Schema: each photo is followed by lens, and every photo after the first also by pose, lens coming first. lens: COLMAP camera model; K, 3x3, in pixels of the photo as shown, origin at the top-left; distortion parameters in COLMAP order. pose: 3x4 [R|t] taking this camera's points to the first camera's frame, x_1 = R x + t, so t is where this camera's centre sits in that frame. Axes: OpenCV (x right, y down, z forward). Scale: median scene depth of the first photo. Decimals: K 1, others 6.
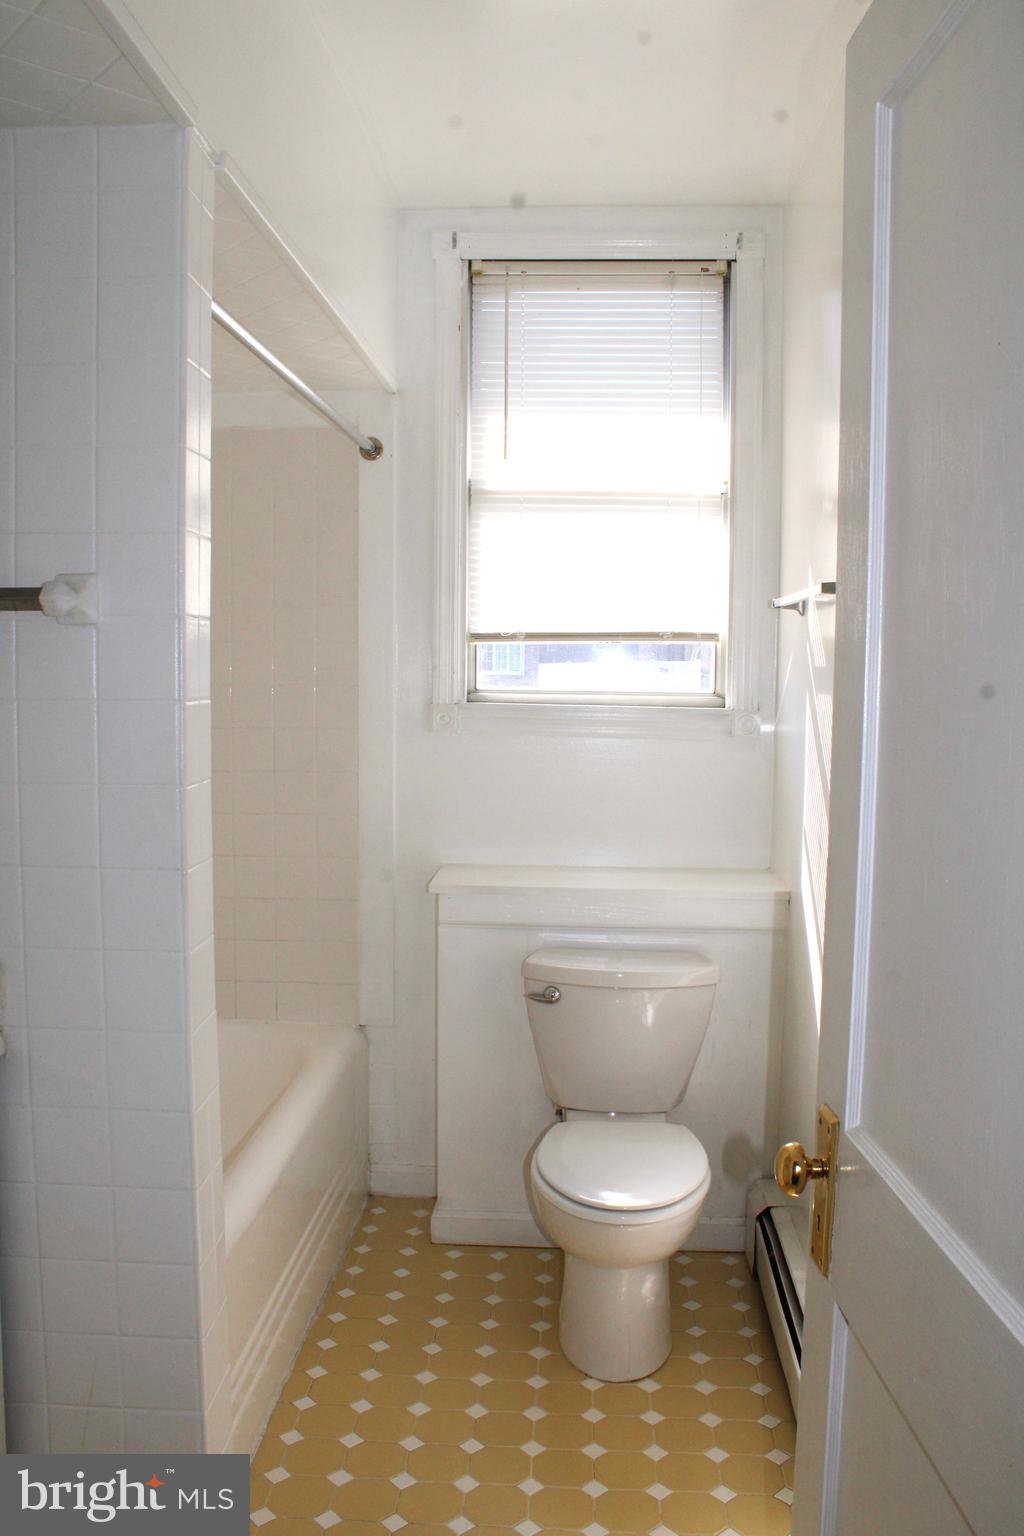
lens RADIAL K [[1281.6, 0, 511.4], [0, 1281.6, 793.6], [0, 0, 1]] dist [-0.166627, 0.149573]
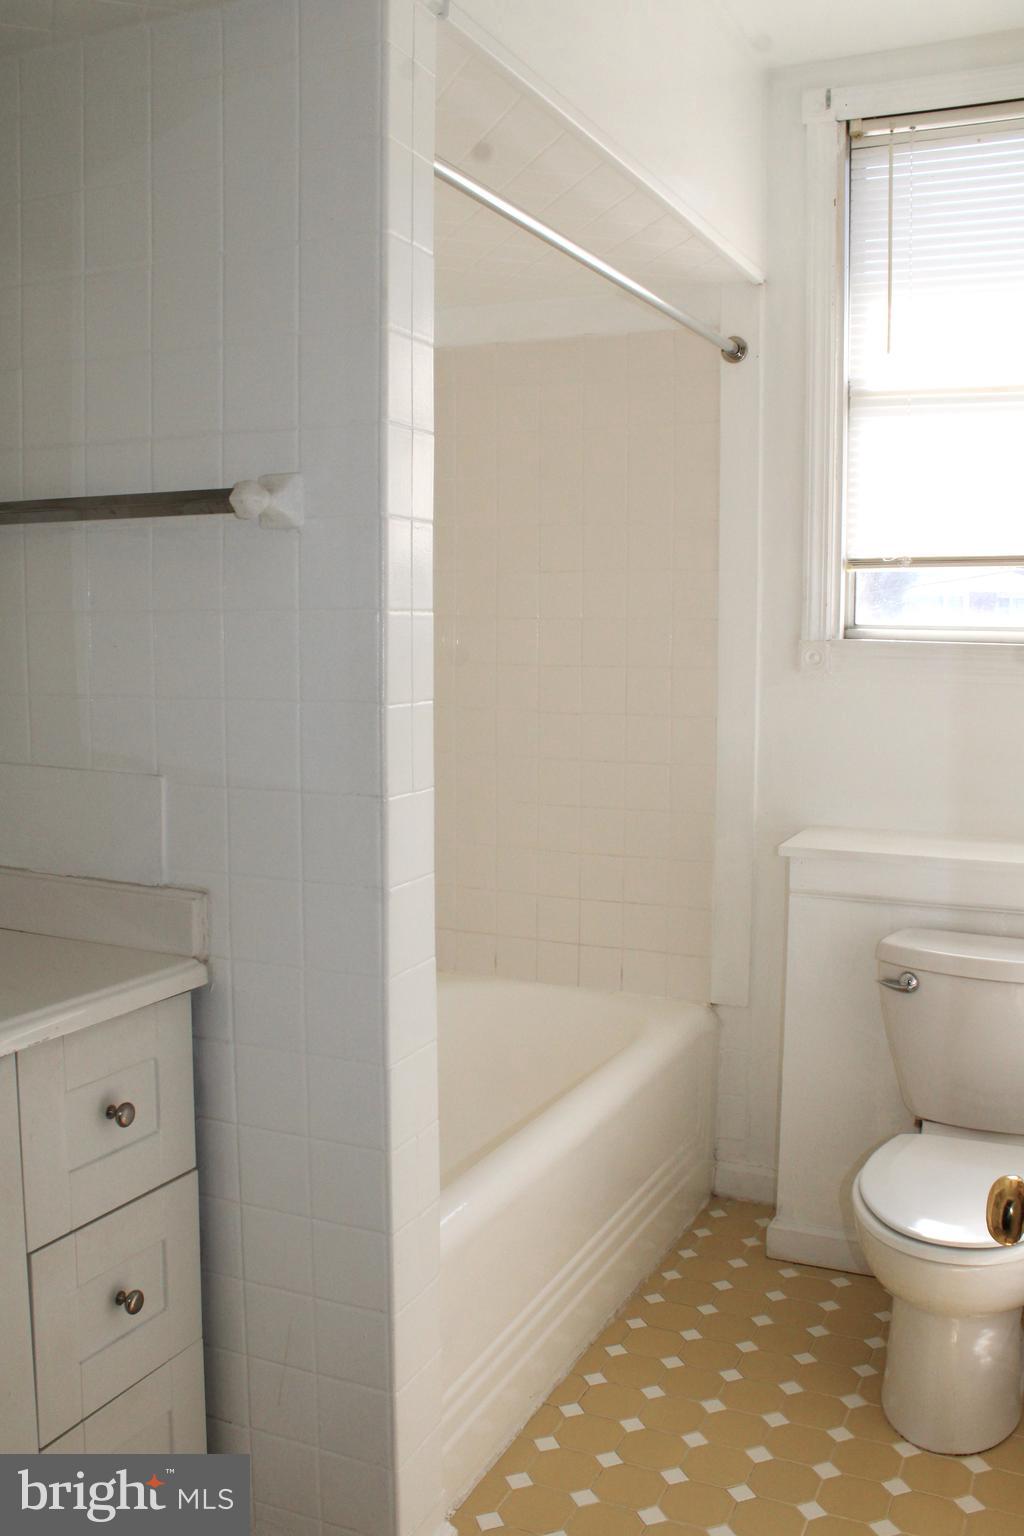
lens RADIAL K [[1387.2, 0, 513.8], [0, 1387.2, 791.8], [0, 0, 1]] dist [-0.174372, 0.168479]
pose [[0.932000, 0.037979, -0.360464, 0.102184], [-0.030802, 0.999197, 0.025639, 0.015484], [0.361148, -0.012792, 0.932421, 0.061512]]
